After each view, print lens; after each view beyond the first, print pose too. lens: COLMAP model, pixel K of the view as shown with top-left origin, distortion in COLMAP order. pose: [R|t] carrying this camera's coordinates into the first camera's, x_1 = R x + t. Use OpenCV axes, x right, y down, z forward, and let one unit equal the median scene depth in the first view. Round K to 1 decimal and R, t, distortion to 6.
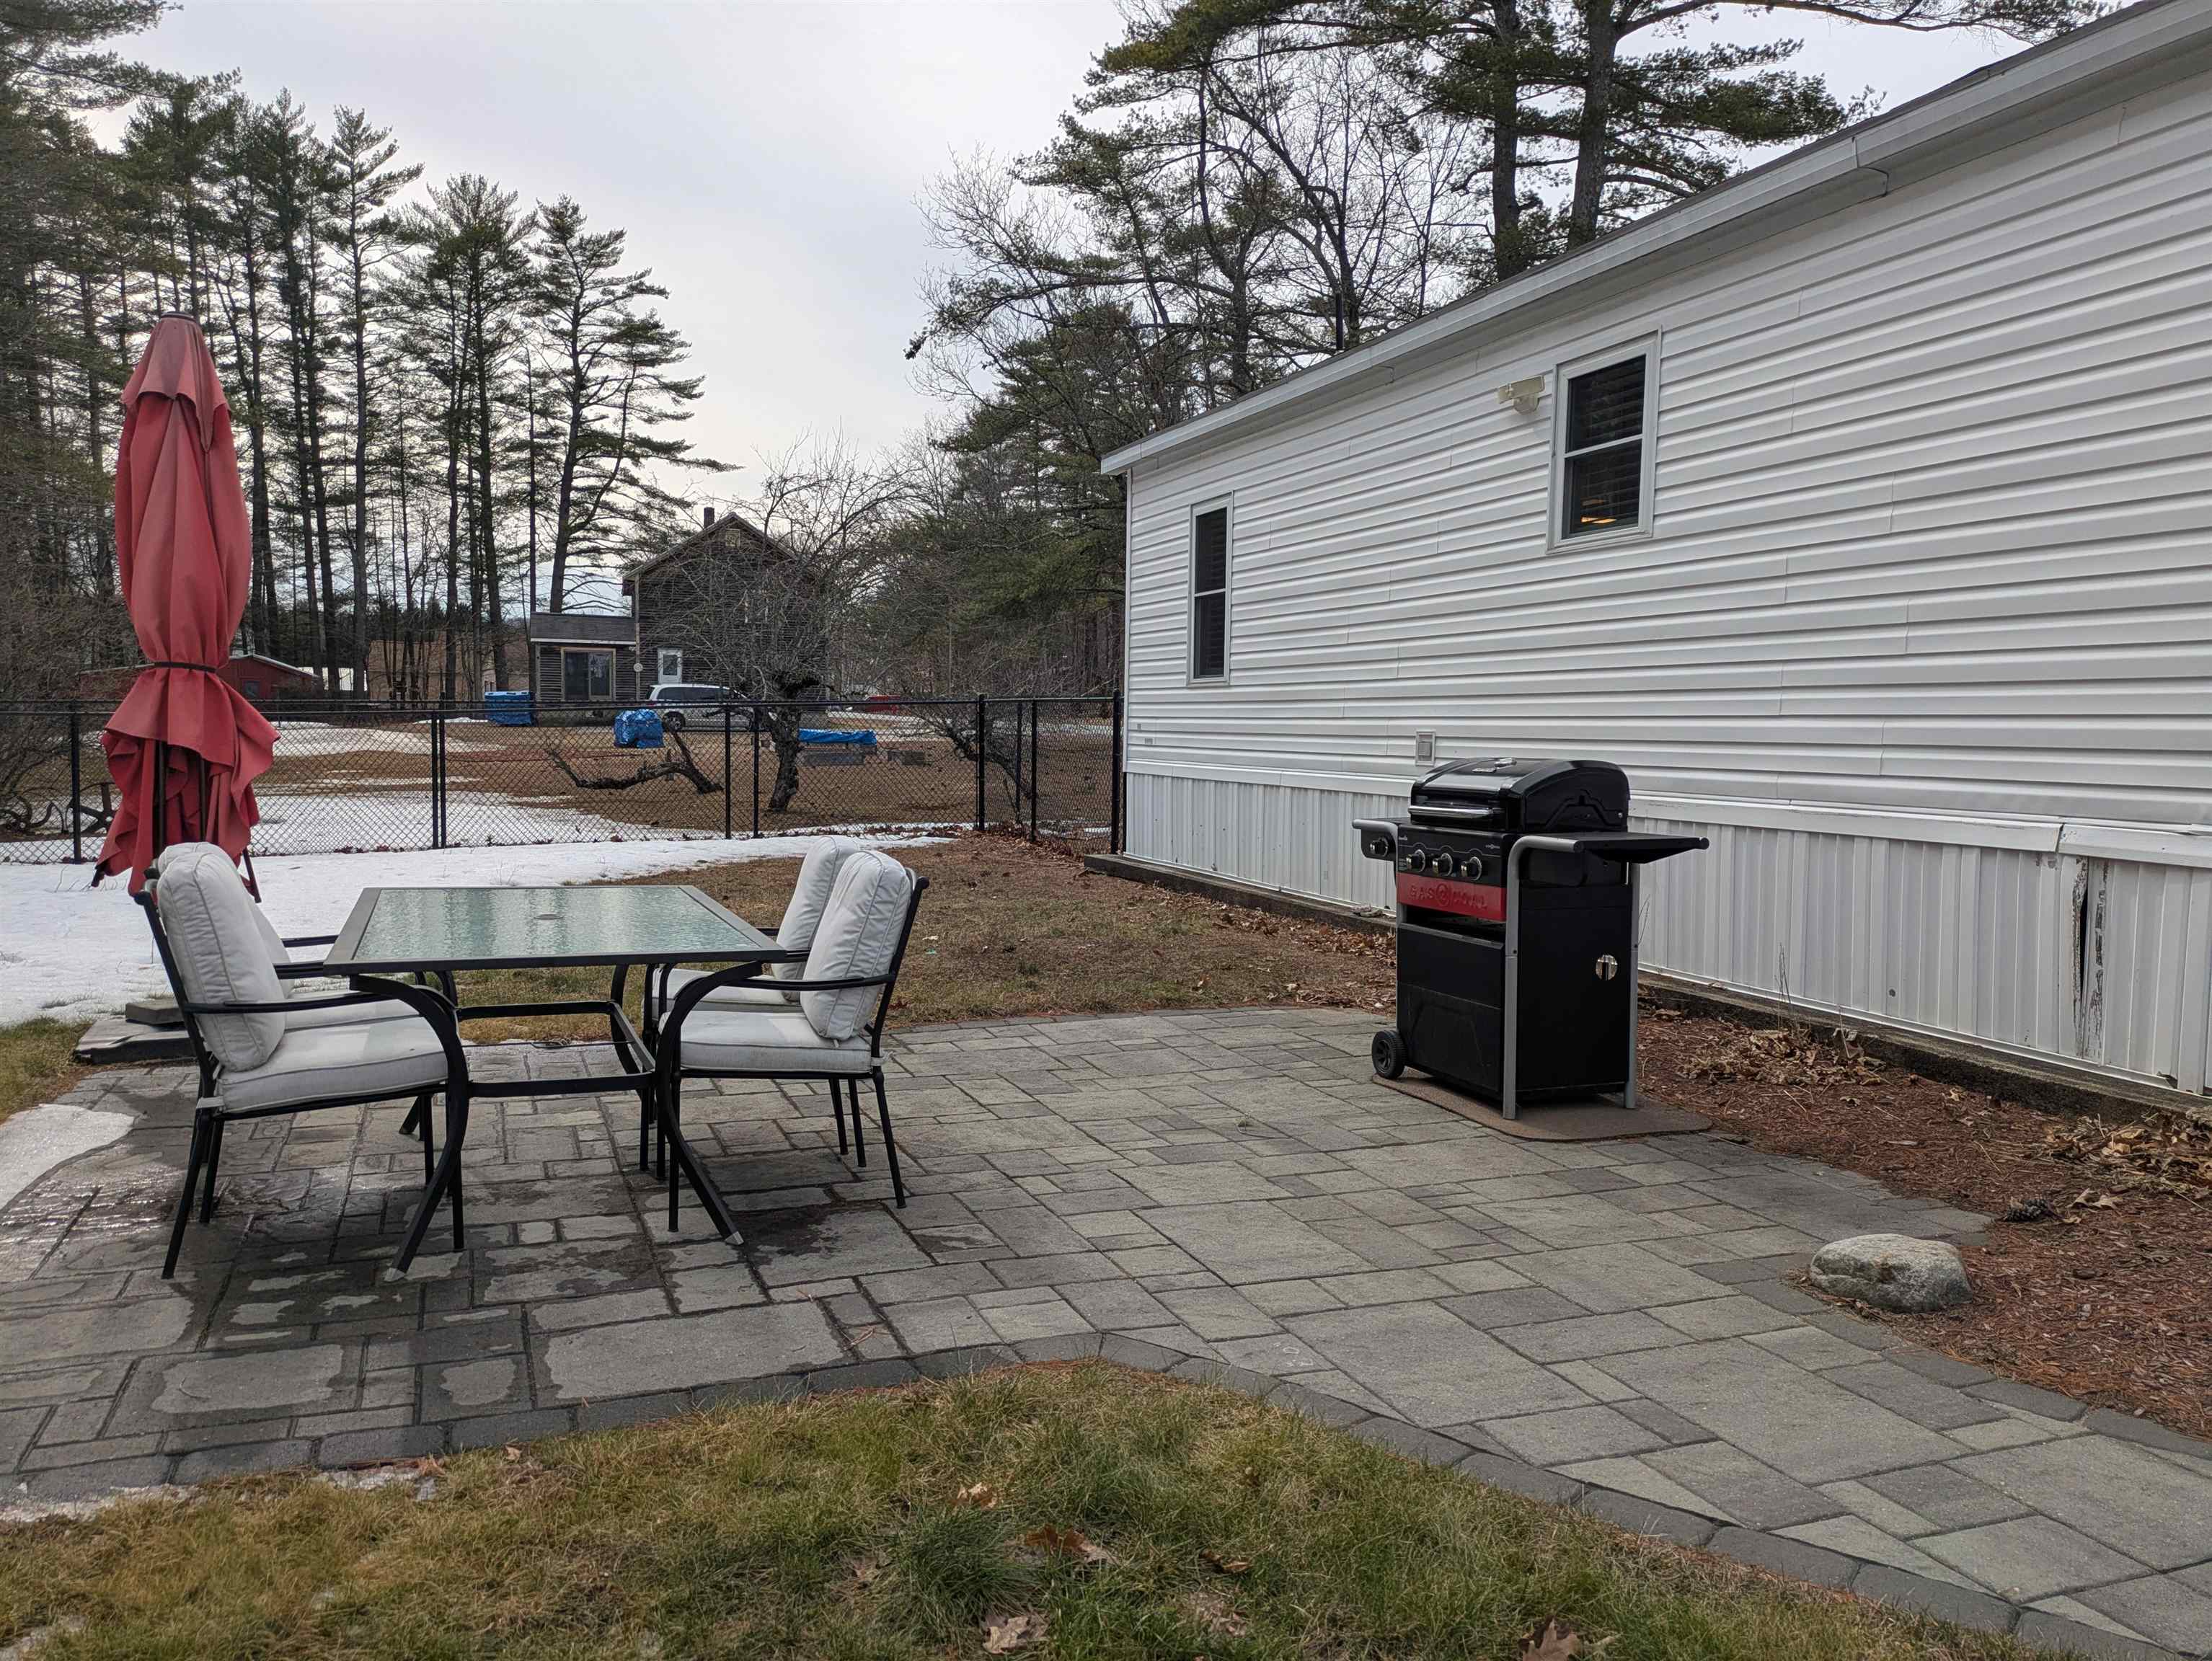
lens RADIAL K [[1644.2, 0, 1114.2], [0, 1644.2, 834.8], [0, 0, 1]] dist [0.038139, -0.007232]
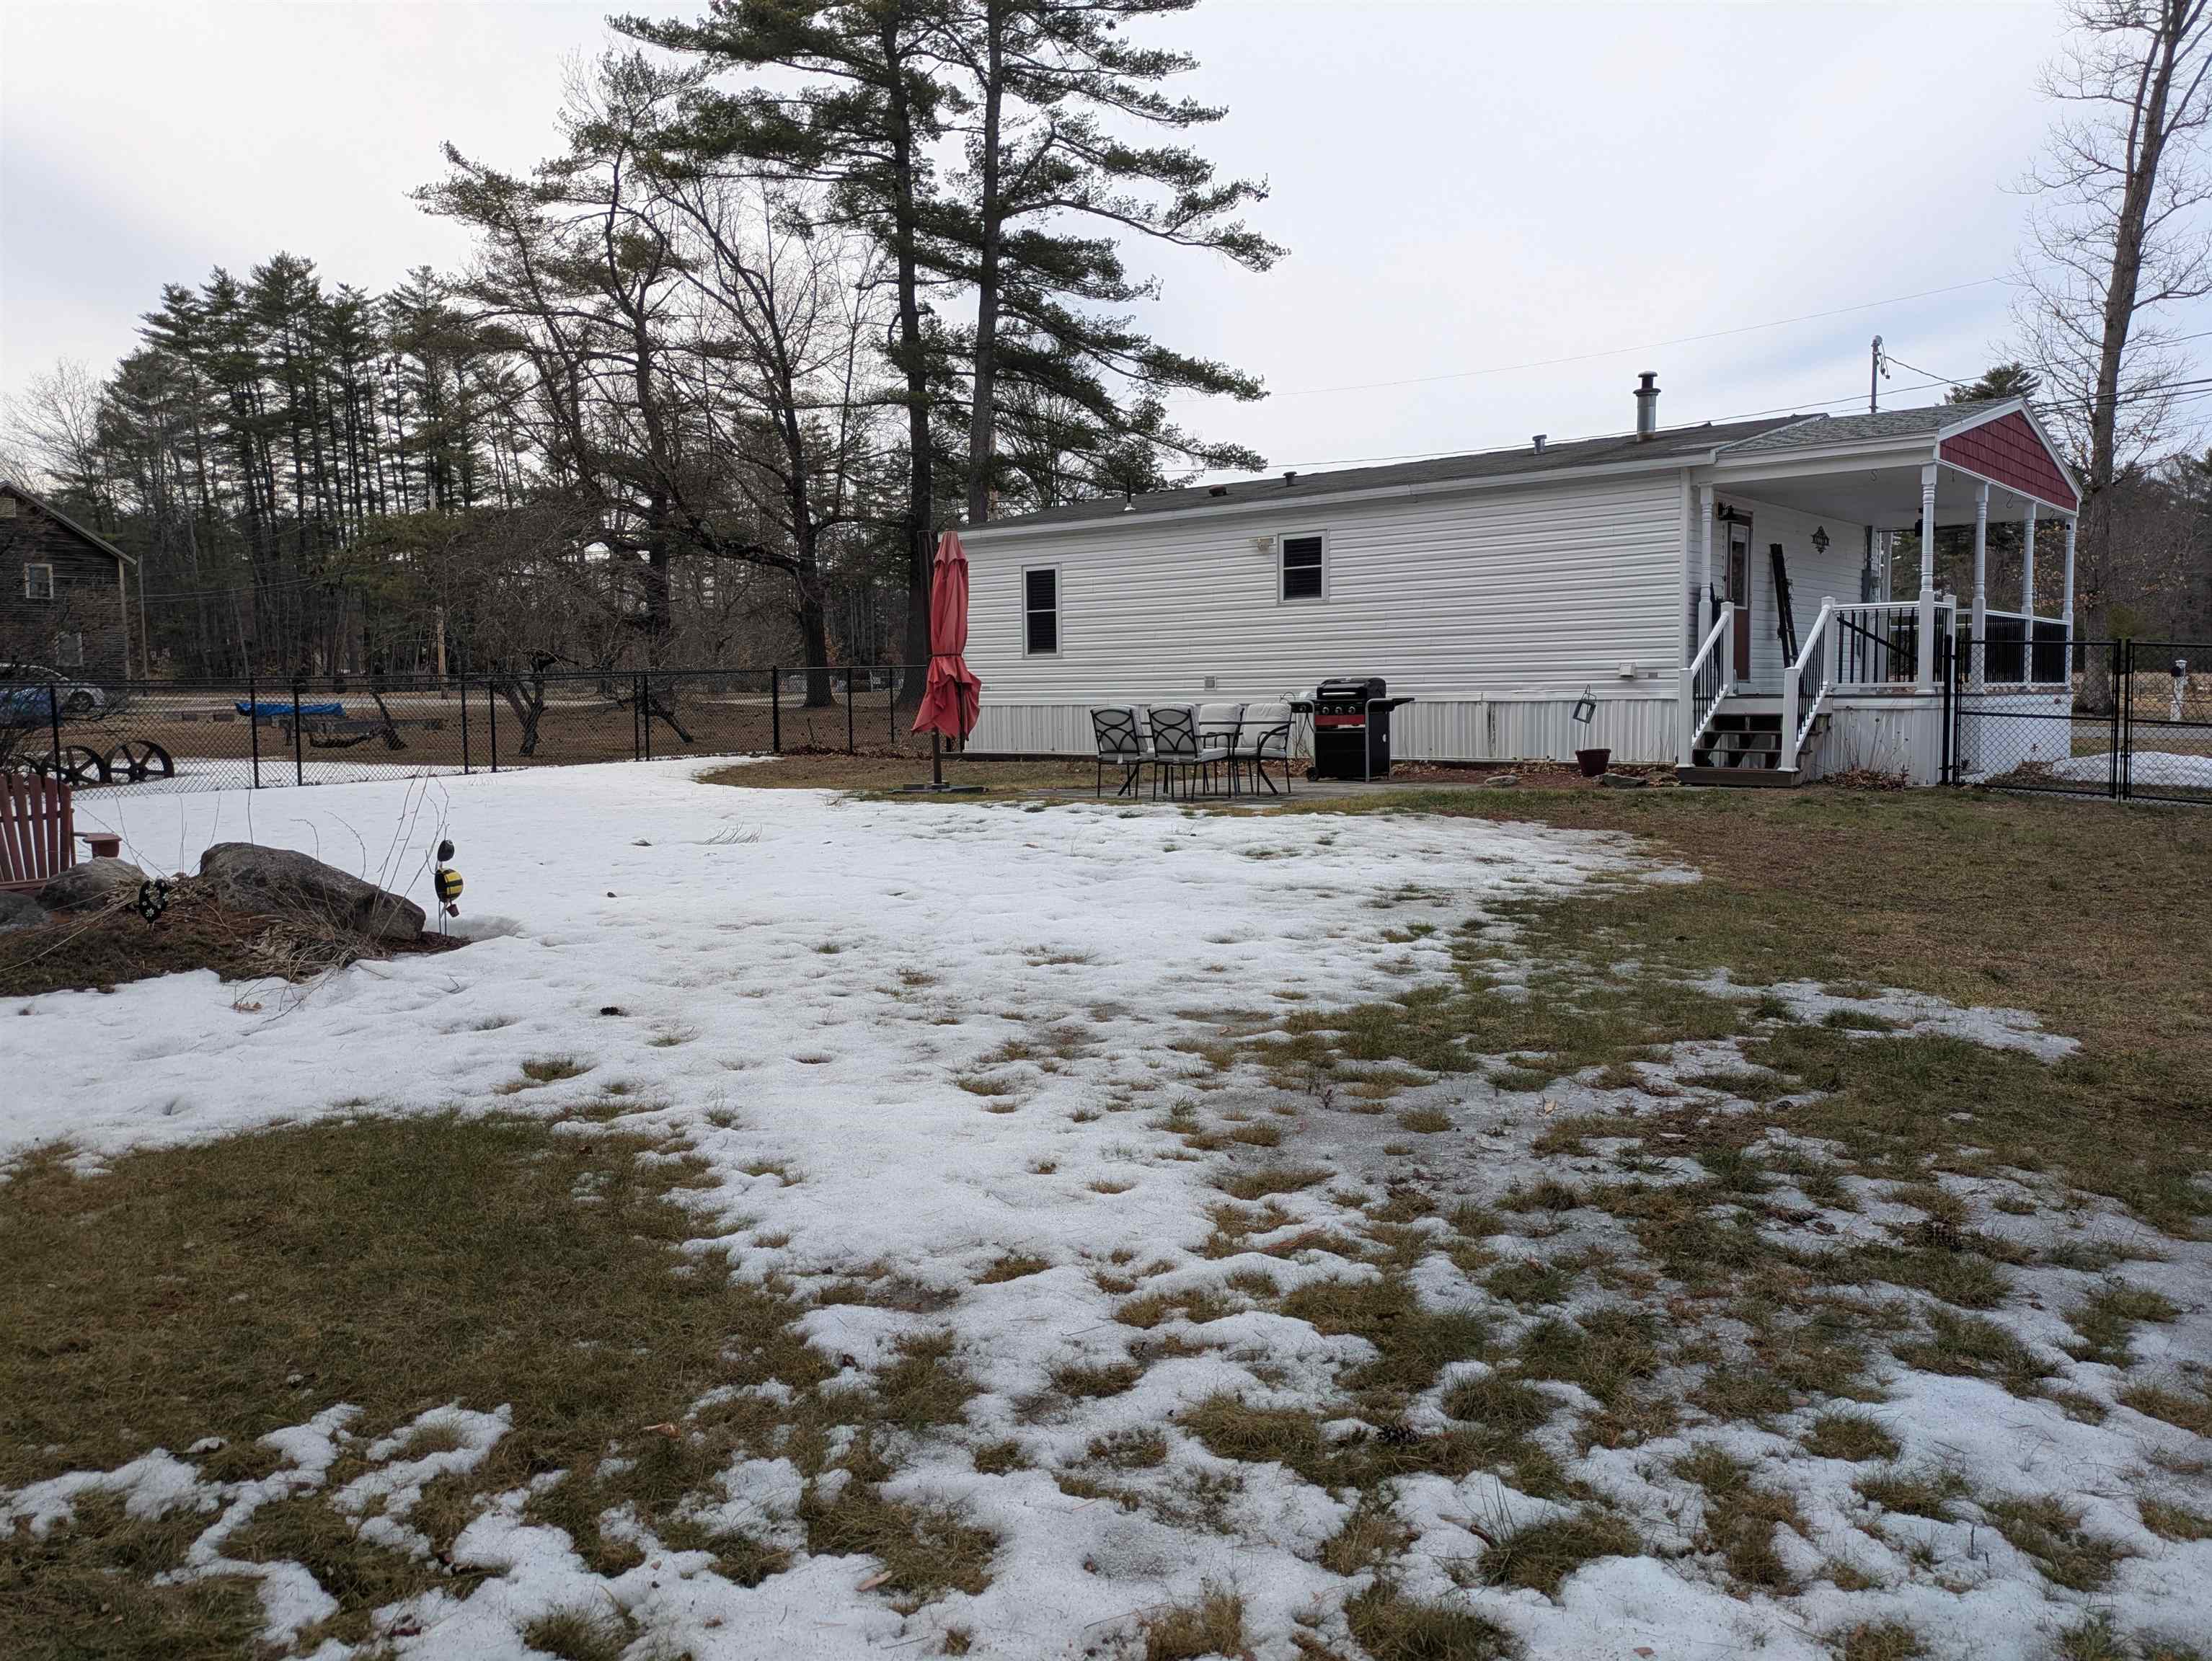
lens RADIAL K [[1620.6, 0, 1139.8], [0, 1620.6, 793.1], [0, 0, 1]] dist [0.132219, -0.082713]
pose [[0.865539, -0.054943, 0.497819, -0.845401], [0.059217, 0.998219, 0.007213, 0.064999], [-0.497328, 0.023236, 0.867251, -0.771316]]
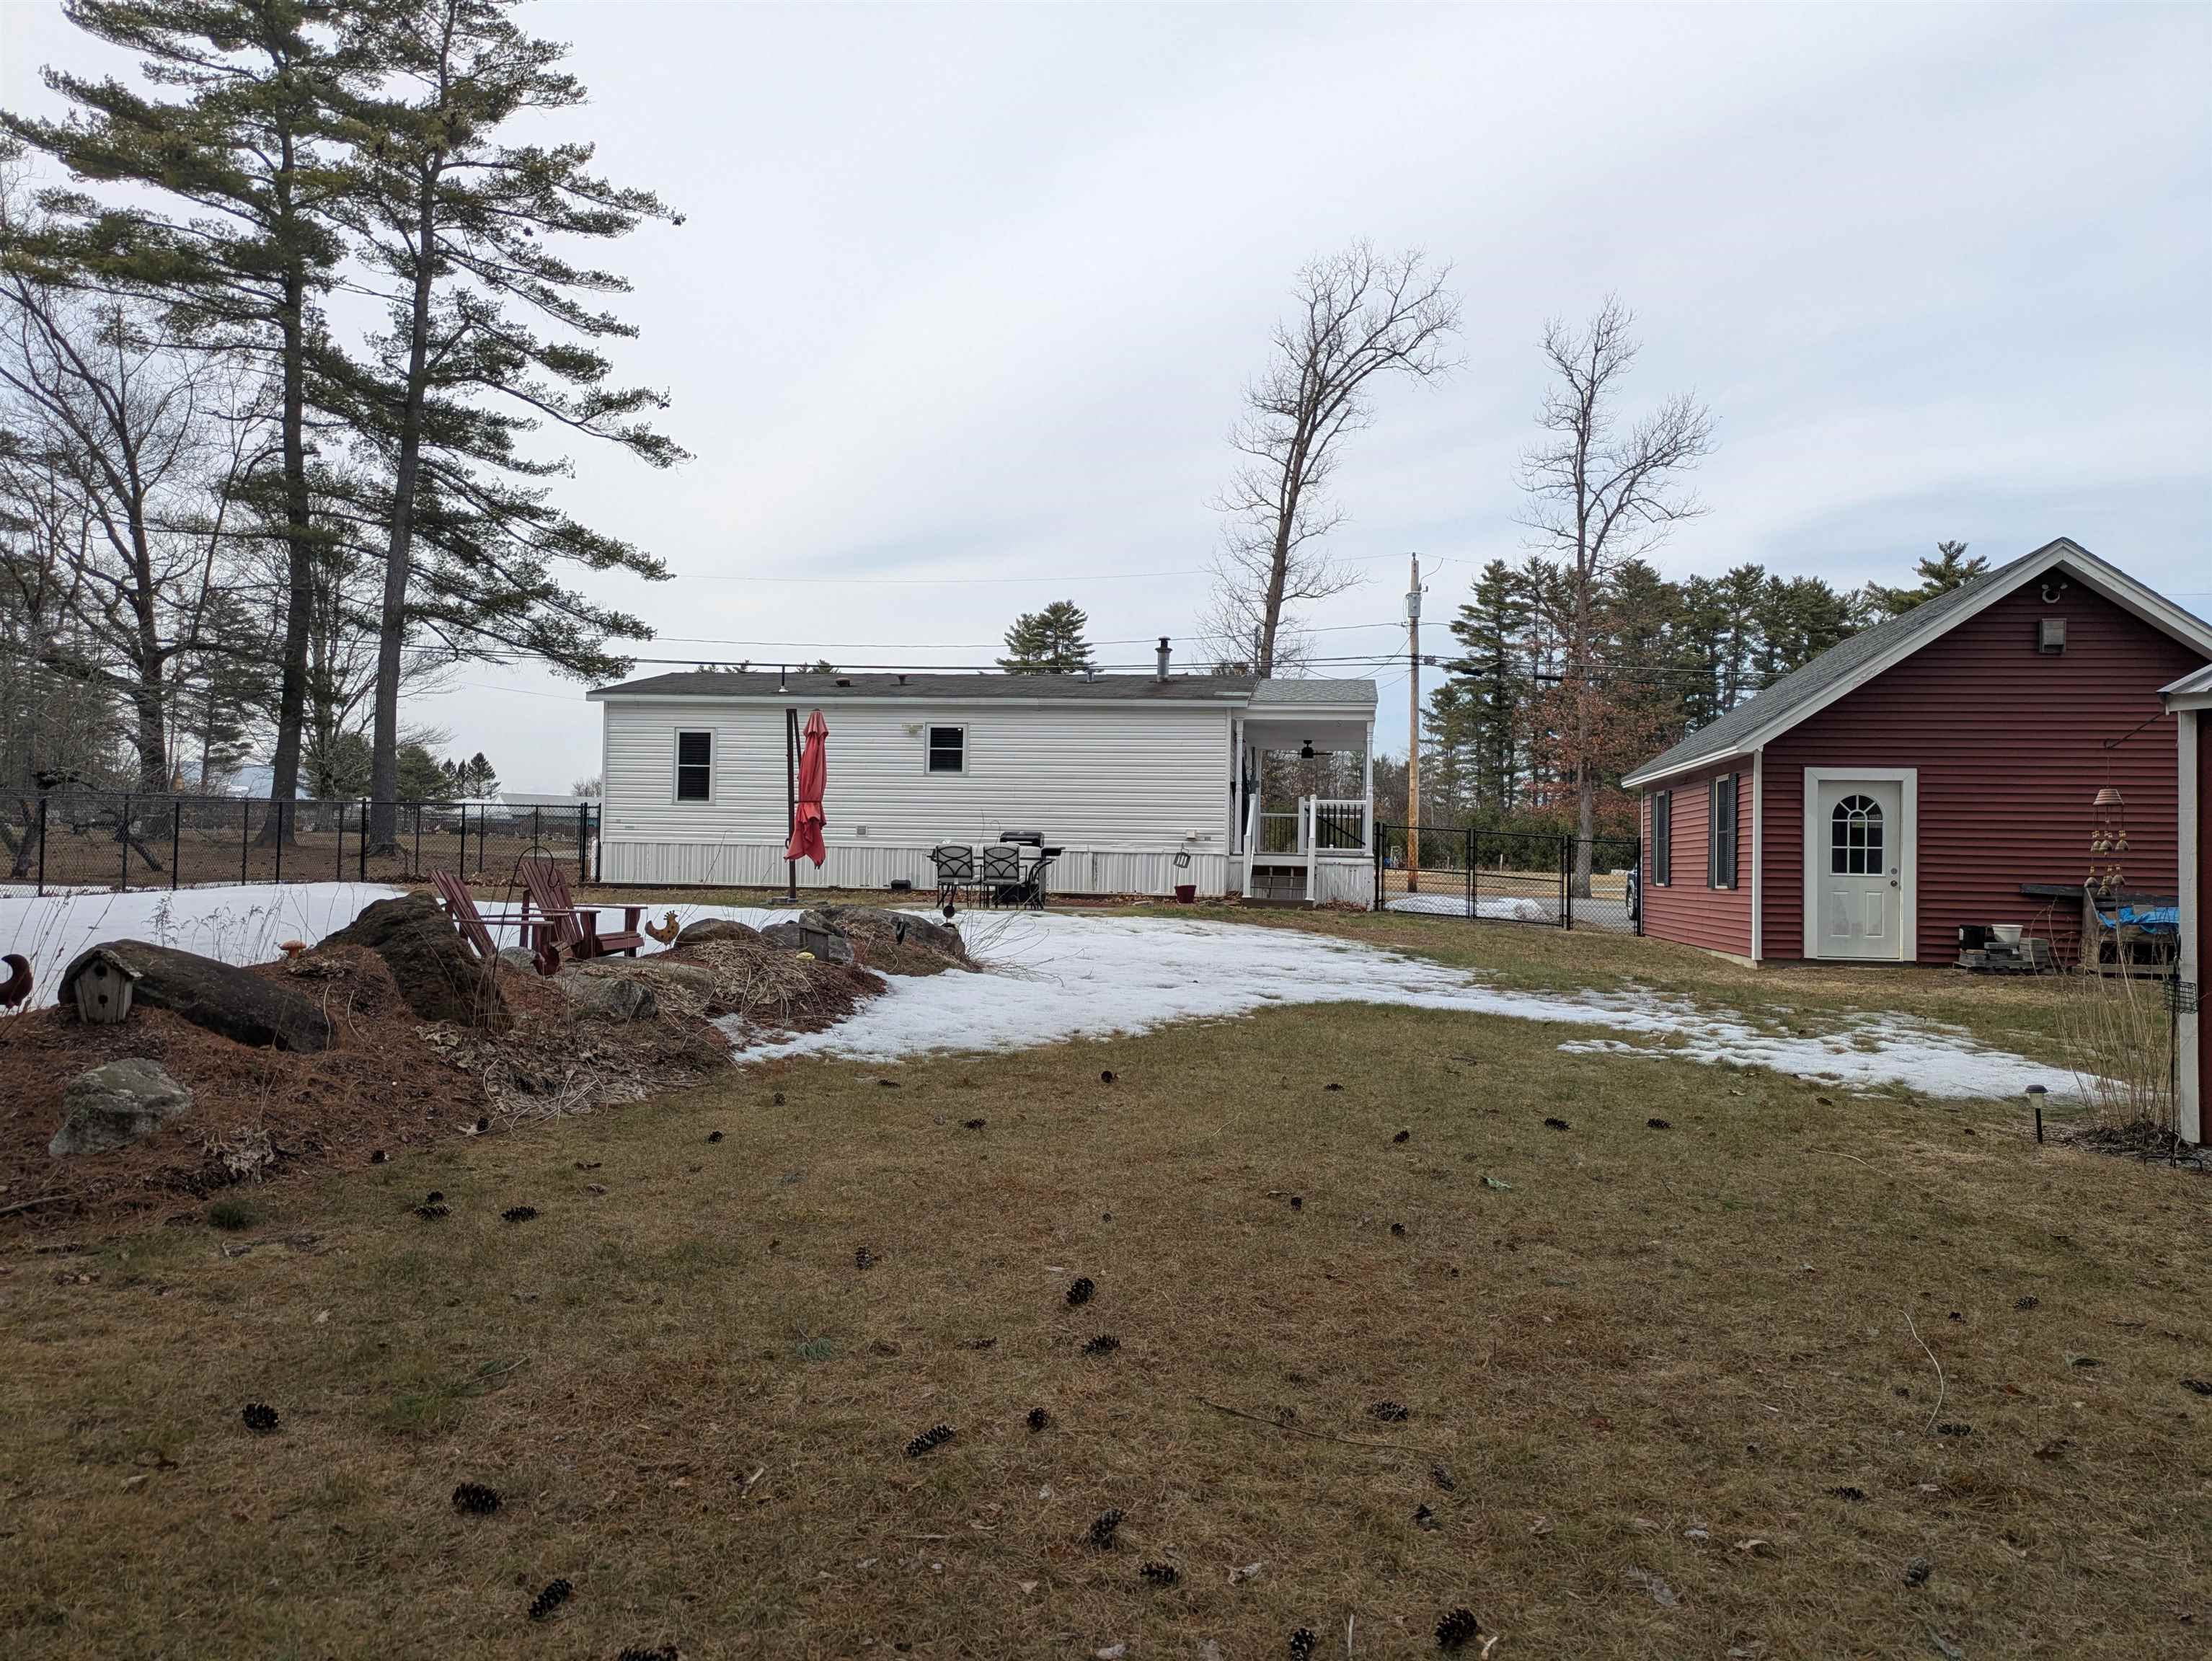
lens RADIAL K [[1644.2, 0, 1114.2], [0, 1644.2, 834.8], [0, 0, 1]] dist [0.038139, -0.007232]
pose [[0.493459, 0.011524, 0.869693, -1.770094], [0.045130, 0.998226, -0.038833, 0.074378], [-0.868597, 0.058412, 0.492064, -0.727518]]
